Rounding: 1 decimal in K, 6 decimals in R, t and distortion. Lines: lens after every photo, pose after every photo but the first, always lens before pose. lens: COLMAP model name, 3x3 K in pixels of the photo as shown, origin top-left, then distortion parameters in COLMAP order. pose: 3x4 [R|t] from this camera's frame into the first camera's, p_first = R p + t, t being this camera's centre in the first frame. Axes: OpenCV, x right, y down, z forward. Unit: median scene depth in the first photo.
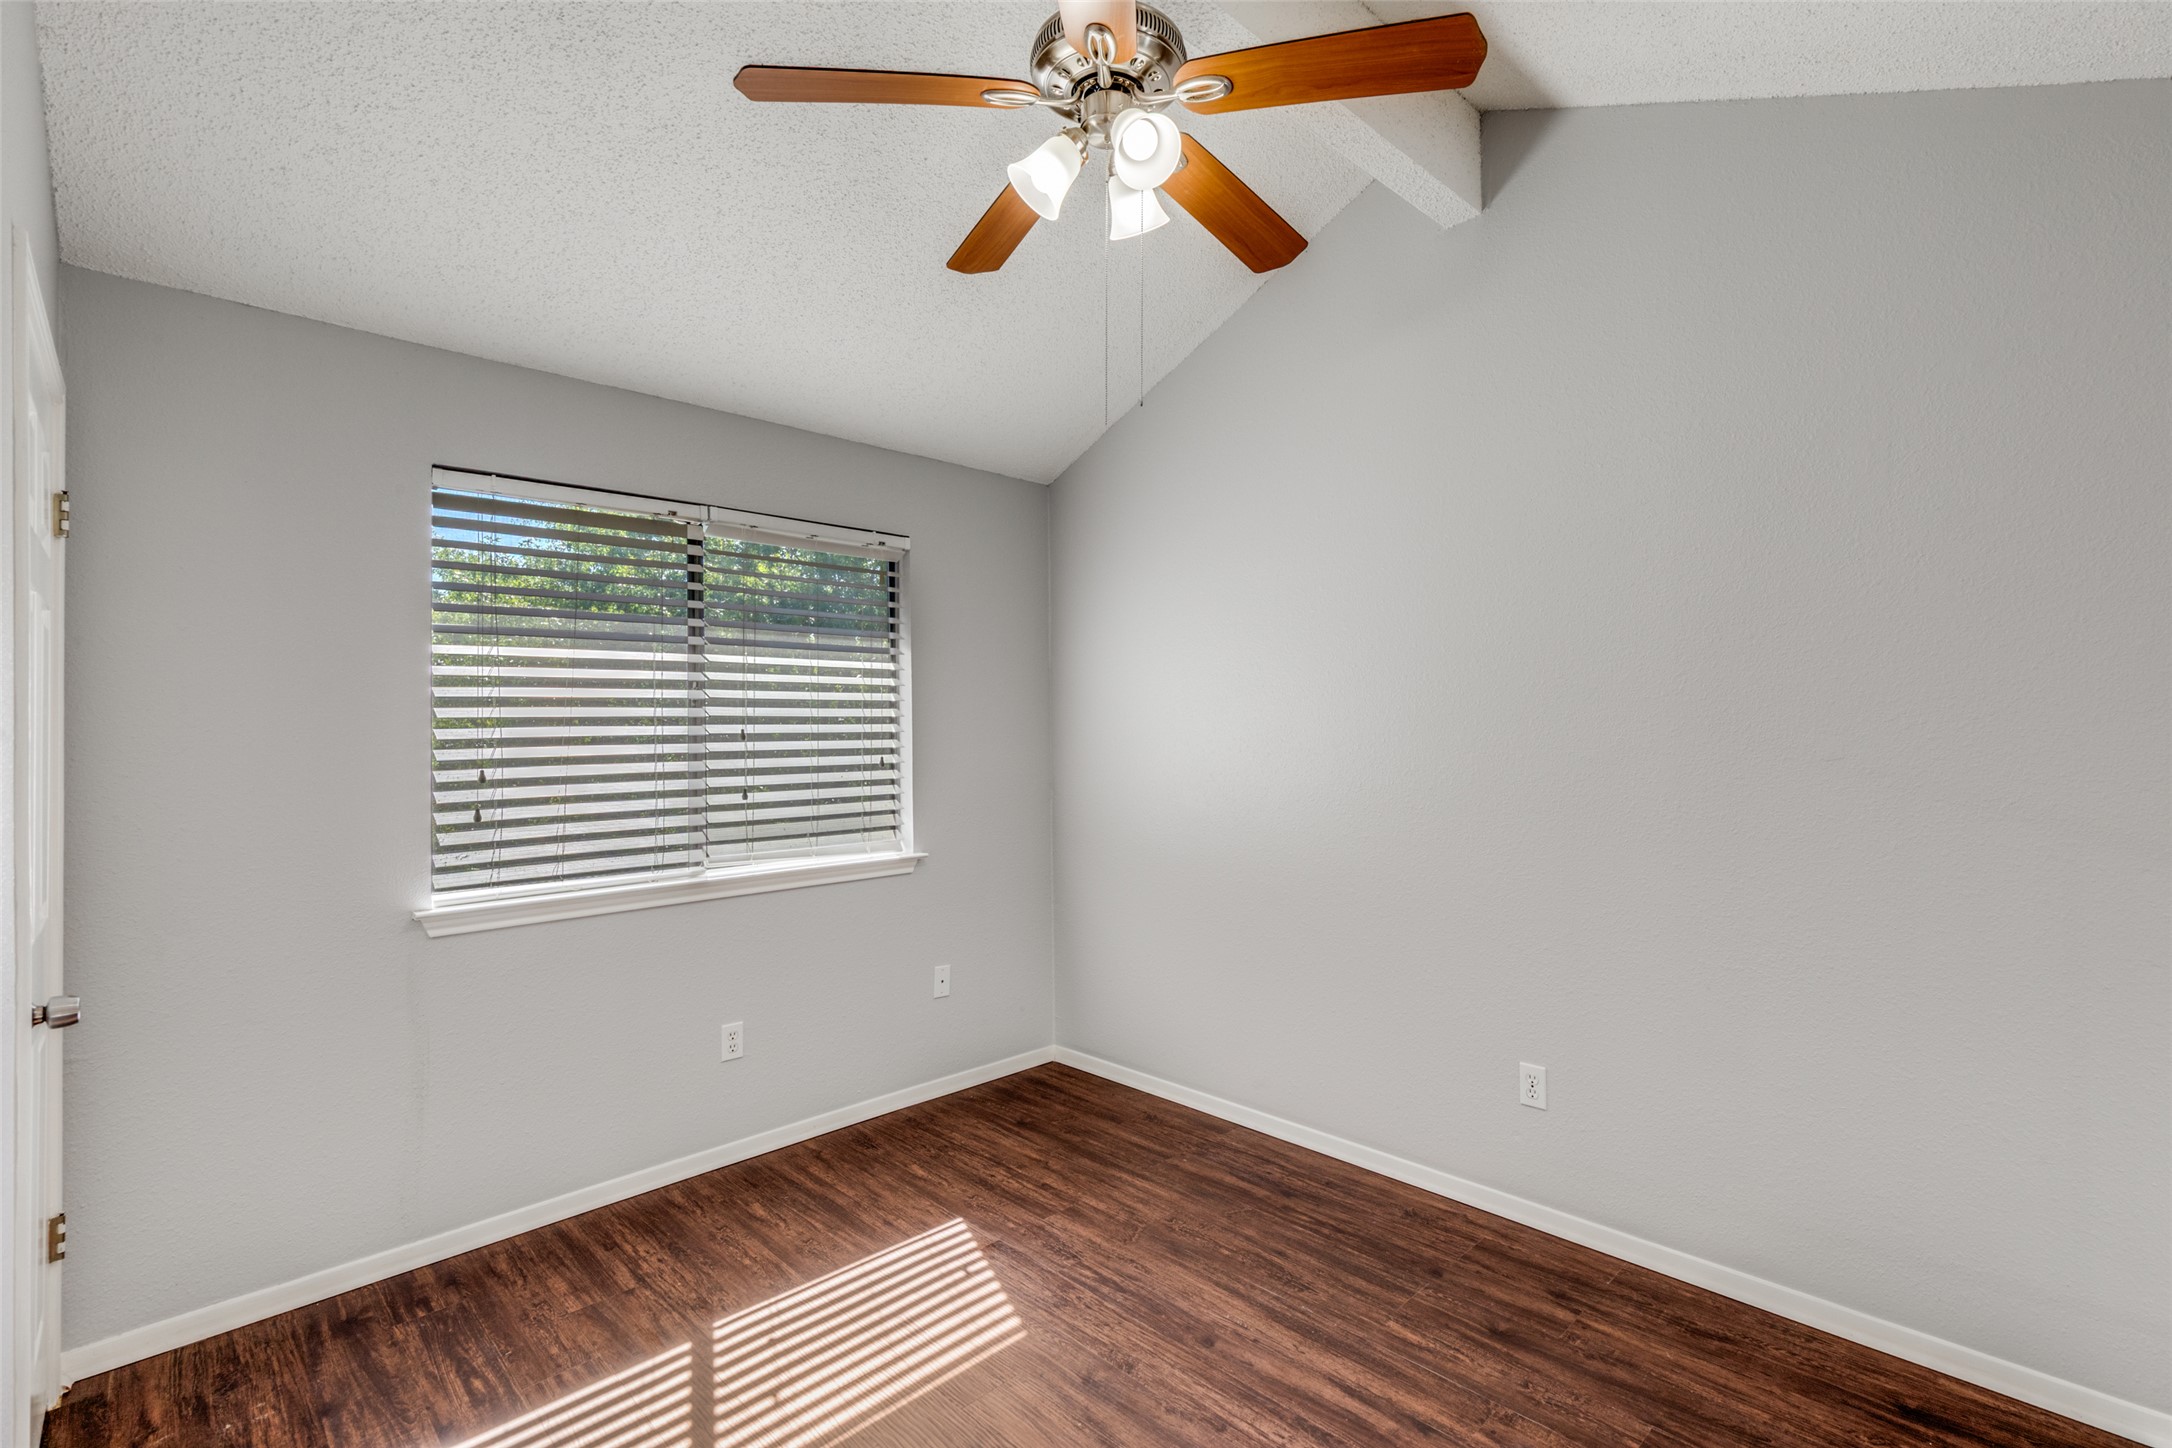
lens RADIAL K [[984.9, 0, 1092.8], [0, 984.9, 723.4], [0, 0, 1]] dist [0.004167, 0.000223]
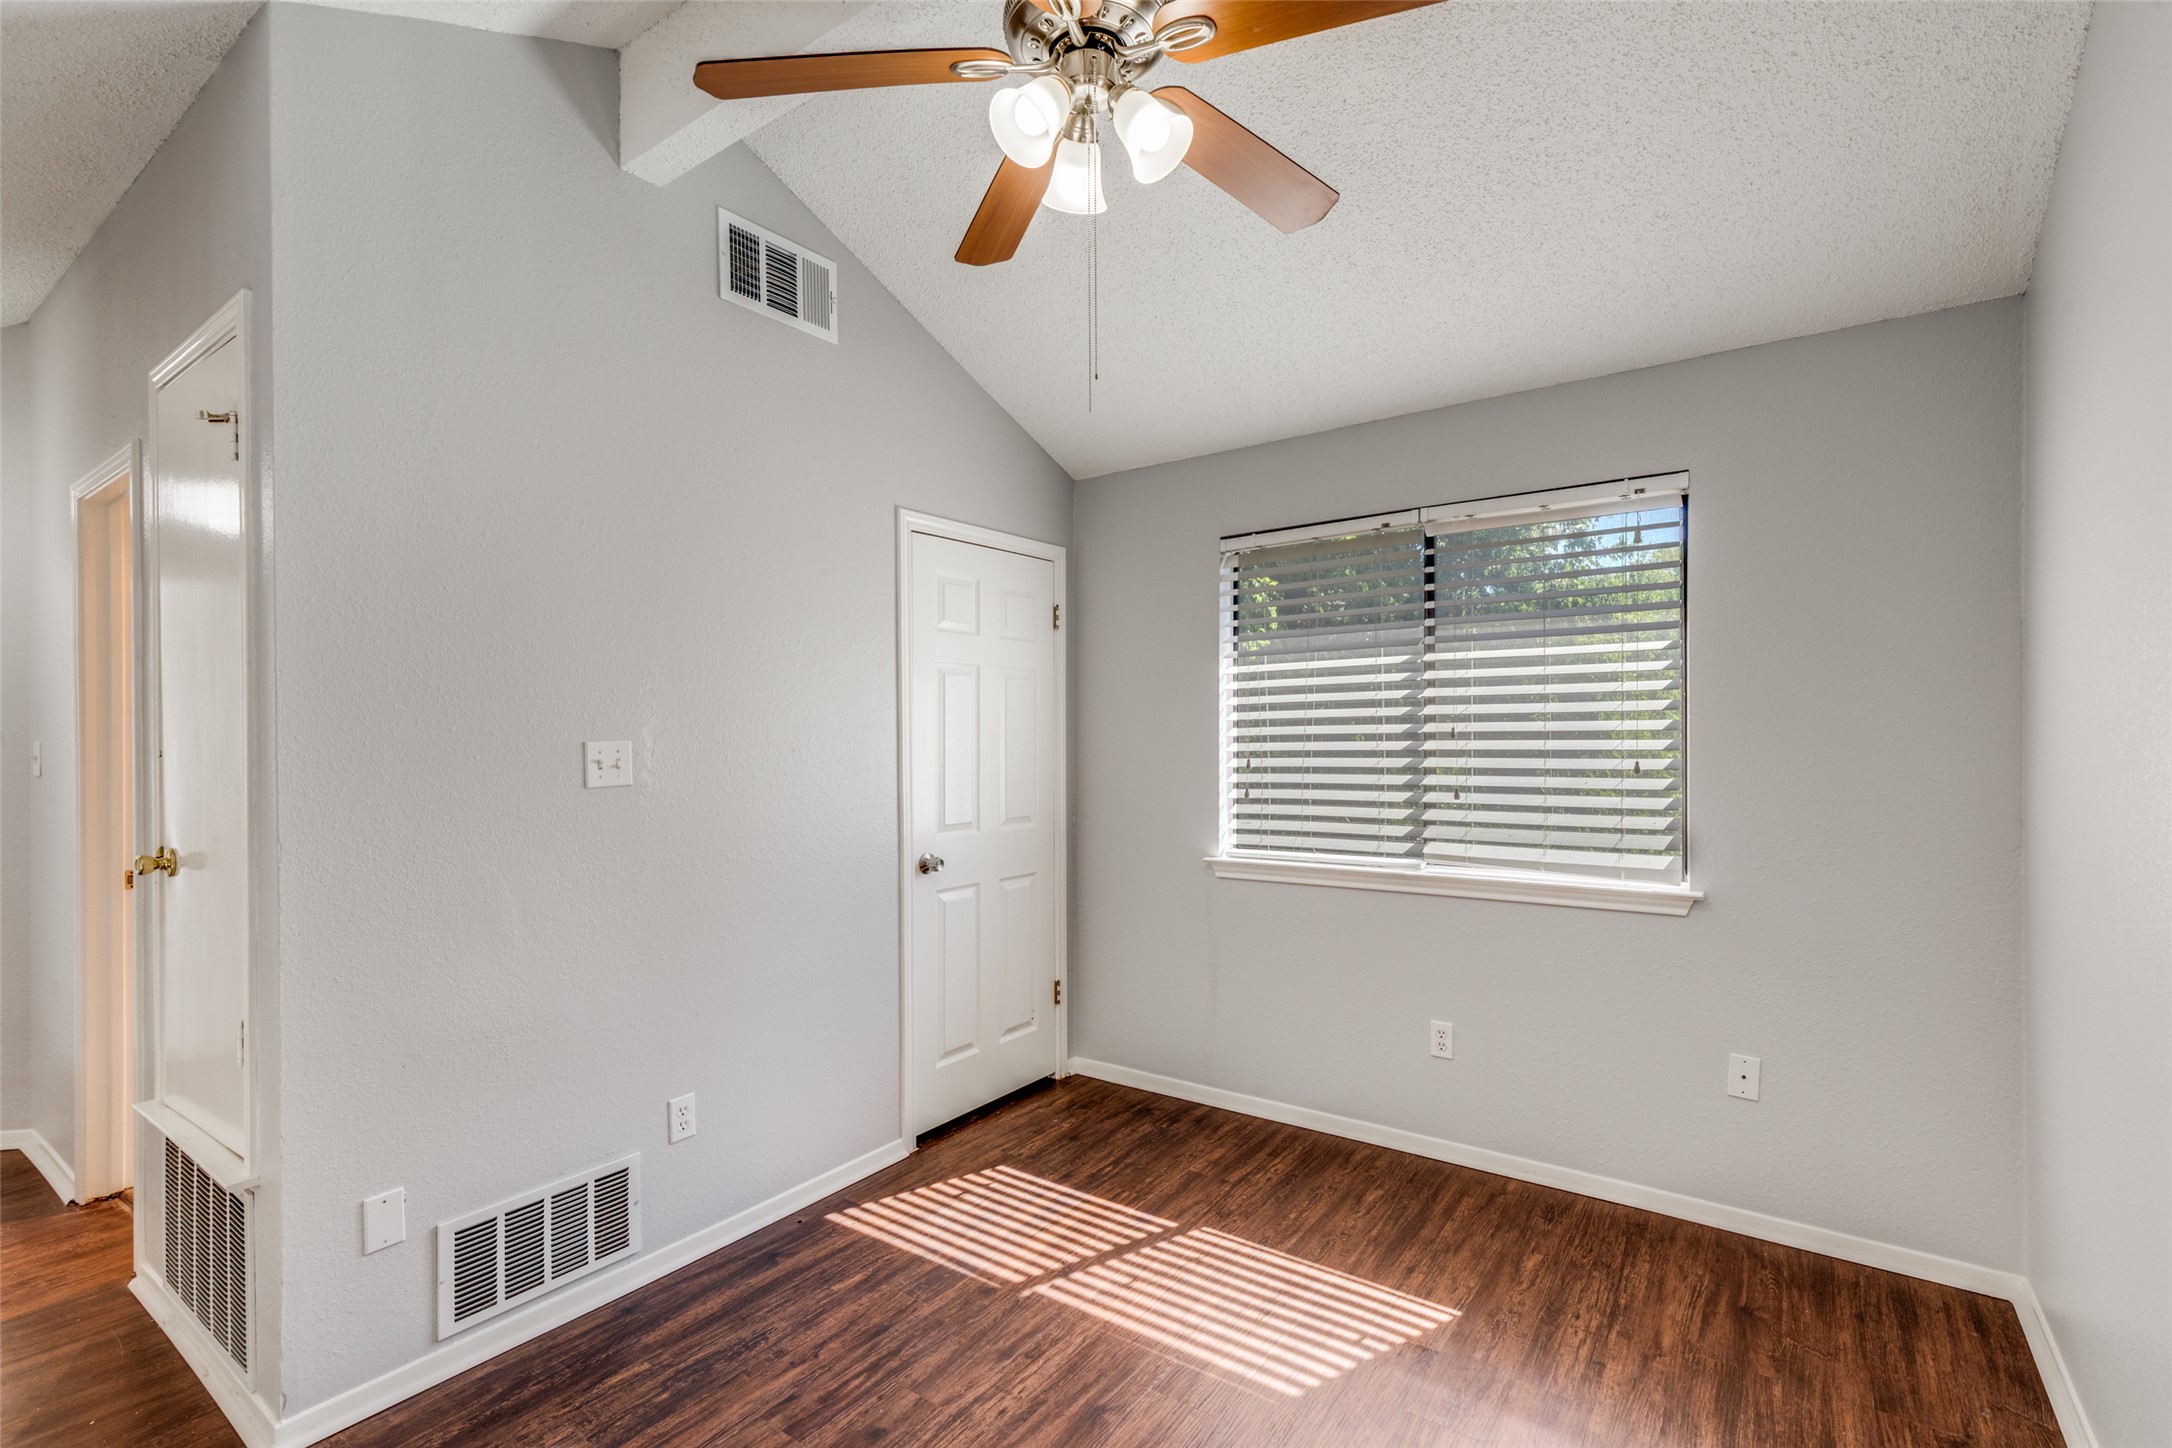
lens RADIAL K [[984.9, 0, 1101.3], [0, 984.9, 736.3], [0, 0, 1]] dist [0.004167, 0.000223]
pose [[0.173381, 0.011891, -0.984783, 0.600366], [0.016129, 0.999759, 0.014912, -0.005838], [0.984723, -0.018469, 0.173147, 0.533344]]
